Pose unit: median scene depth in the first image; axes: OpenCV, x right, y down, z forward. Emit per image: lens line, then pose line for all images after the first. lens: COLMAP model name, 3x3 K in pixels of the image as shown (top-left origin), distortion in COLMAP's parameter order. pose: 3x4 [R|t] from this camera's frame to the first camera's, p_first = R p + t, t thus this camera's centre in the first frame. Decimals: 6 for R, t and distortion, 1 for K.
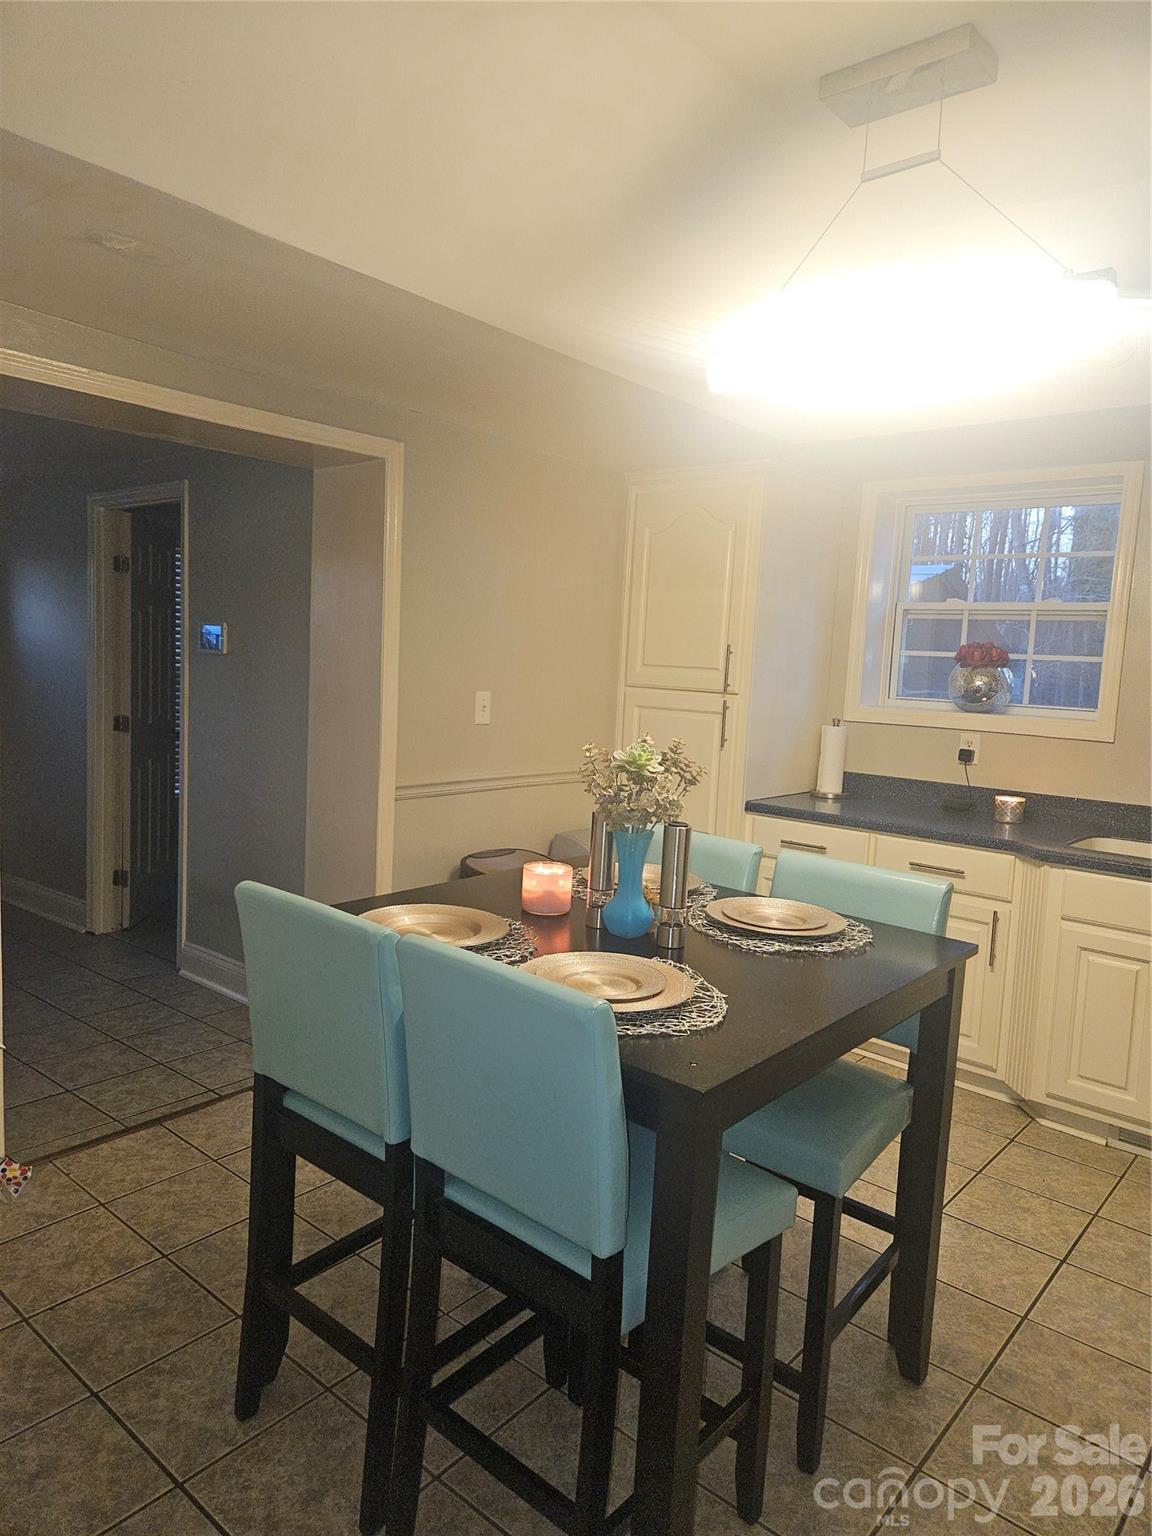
lens RADIAL K [[1026.8, 0, 565.3], [0, 1026.8, 758.3], [0, 0, 1]] dist [0.068369, -0.059728]
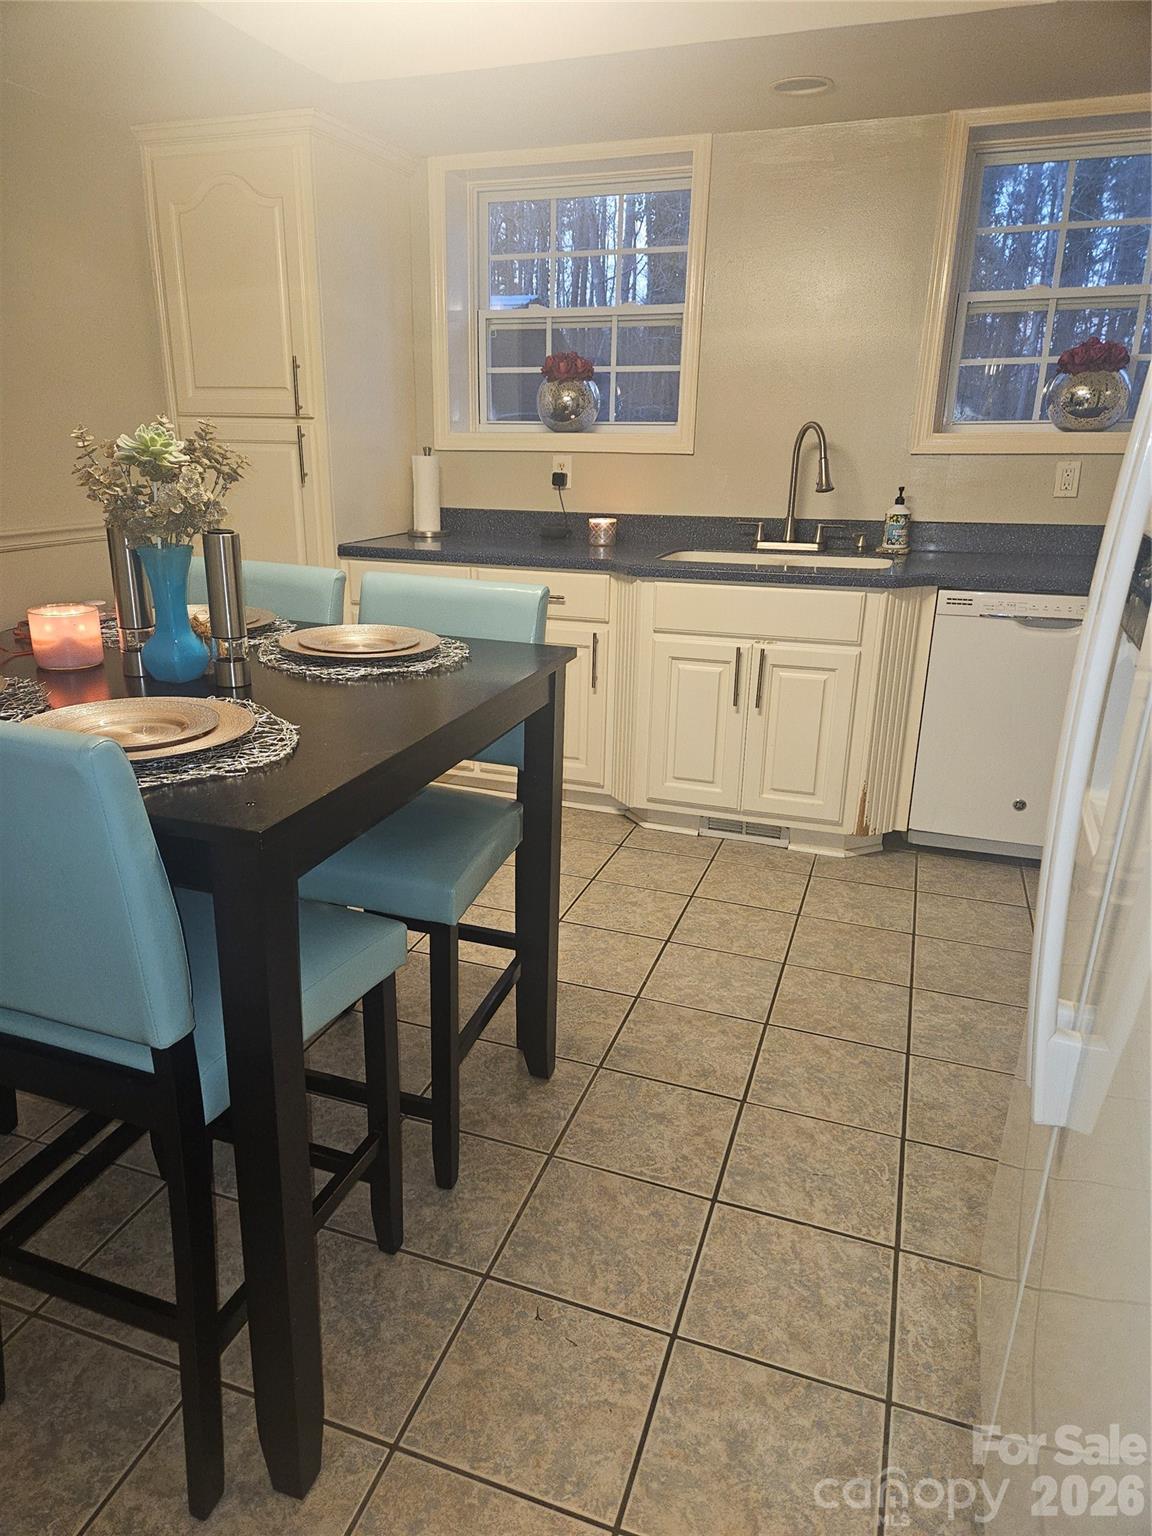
lens RADIAL K [[1026.8, 0, 543.8], [0, 1026.8, 779.6], [0, 0, 1]] dist [0.068369, -0.059728]
pose [[0.937625, -0.147093, 0.314997, 0.043022], [0.070225, 0.967538, 0.242774, 0.049121], [-0.340482, -0.205511, 0.917517, 0.096005]]
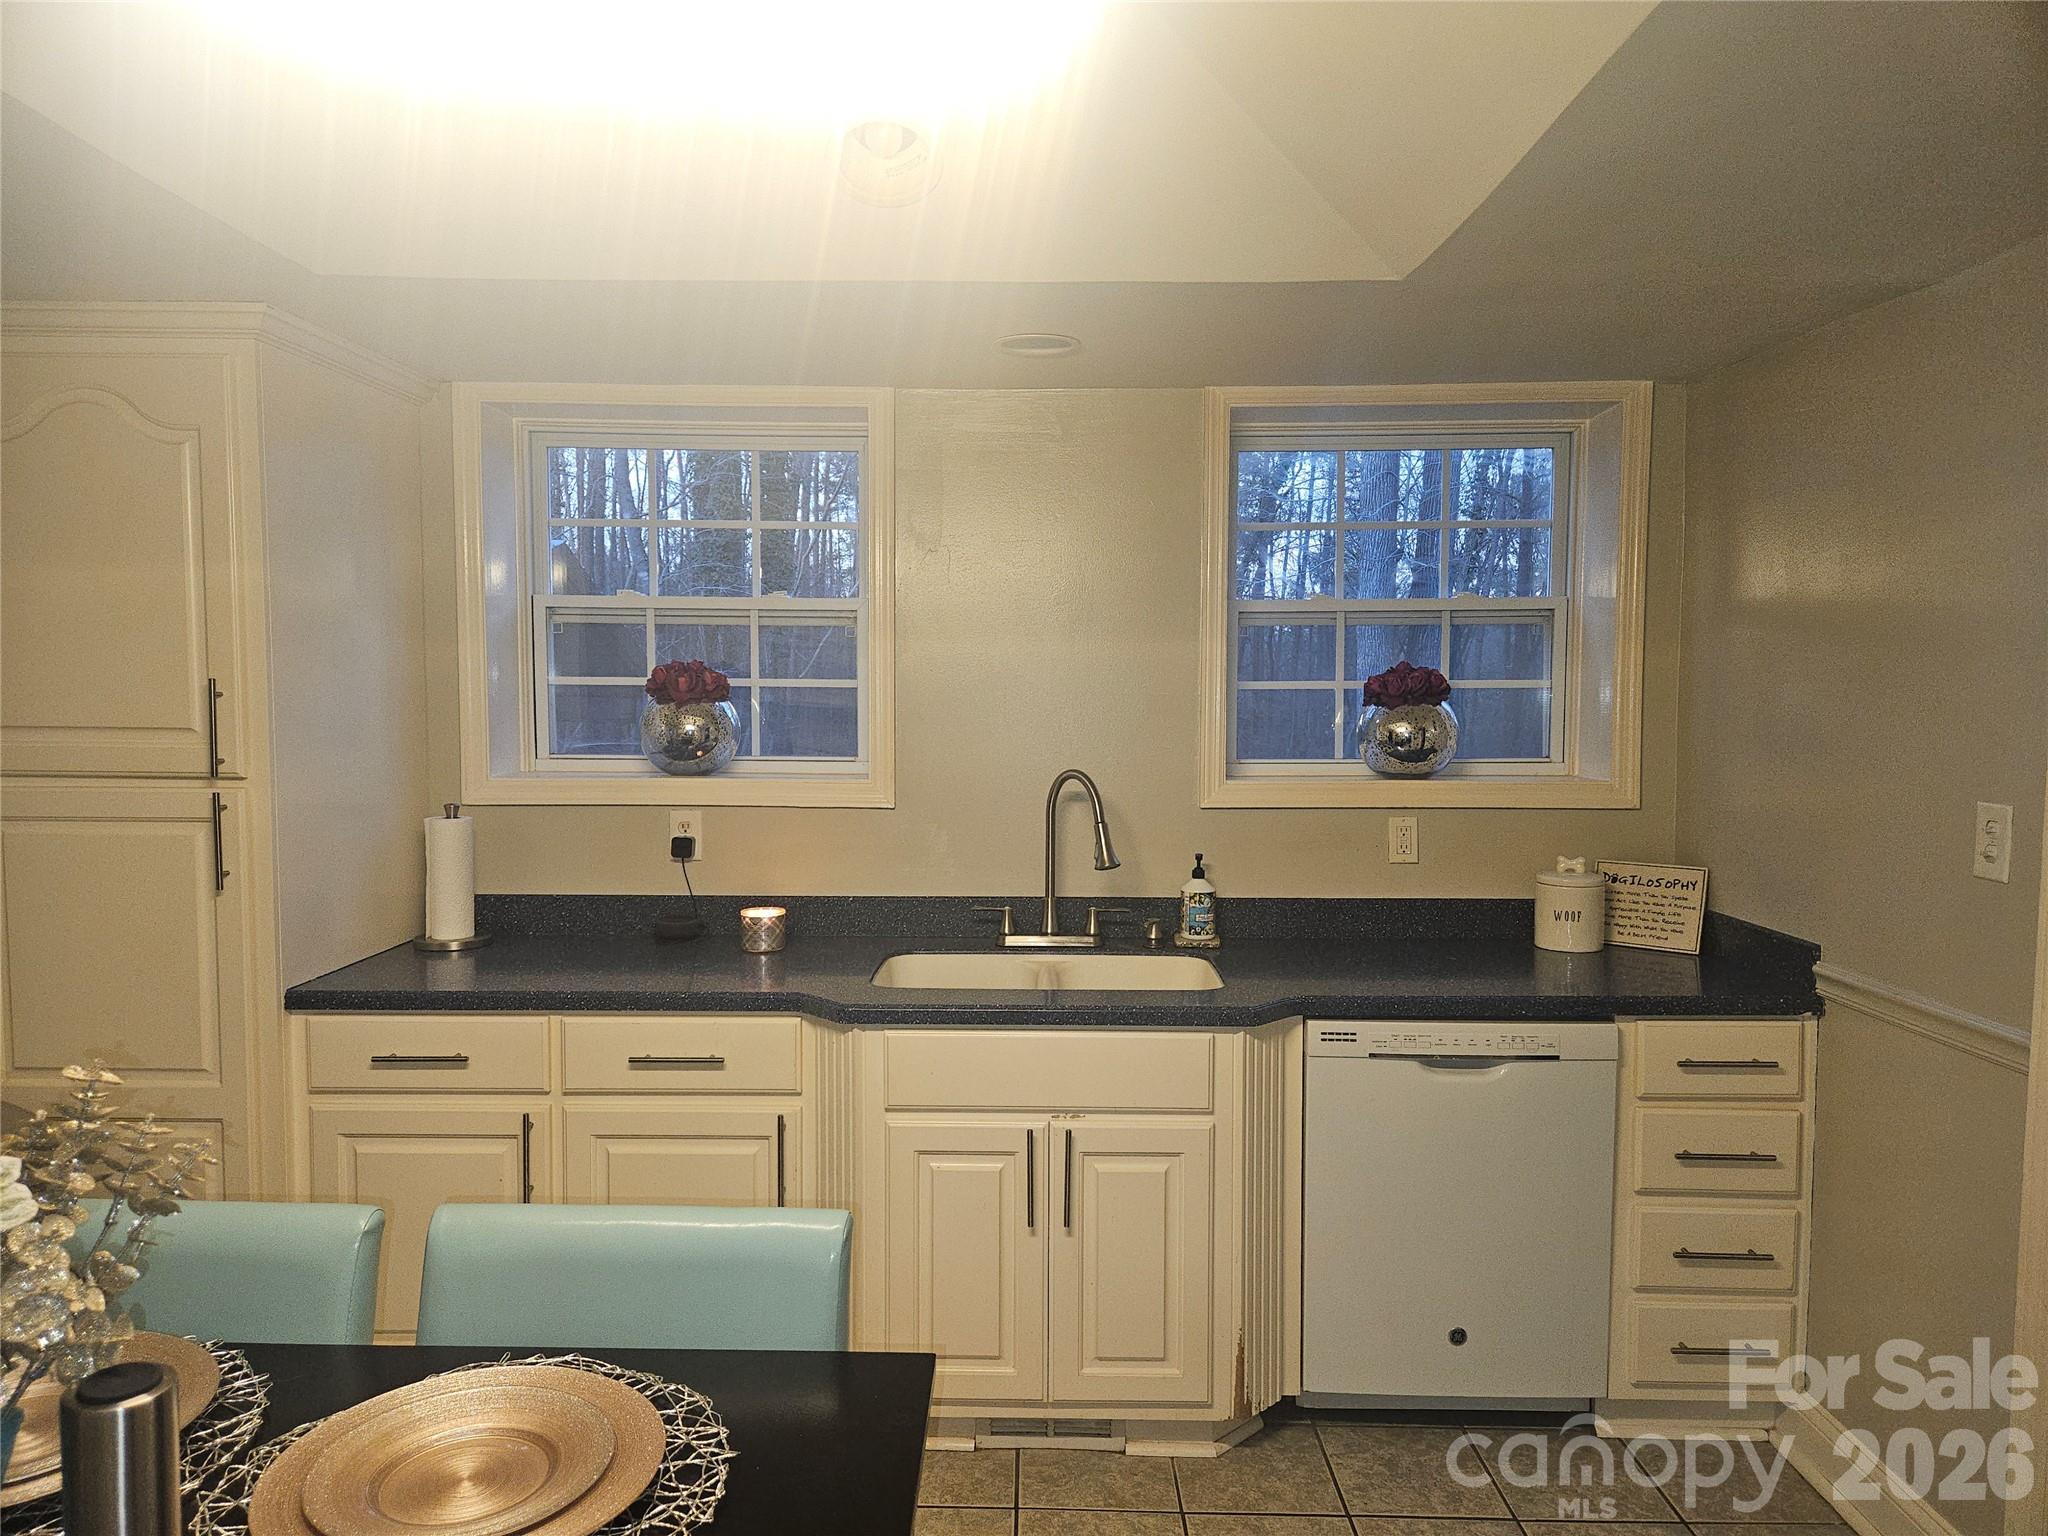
lens RADIAL K [[1369.1, 0, 1030.1], [0, 1369.1, 783.7], [0, 0, 1]] dist [0.068369, -0.059728]
pose [[0.766948, -0.085988, 0.635922, 0.047576], [0.093708, 0.995366, 0.021575, -0.056261], [-0.634830, 0.043044, 0.771452, 0.359967]]
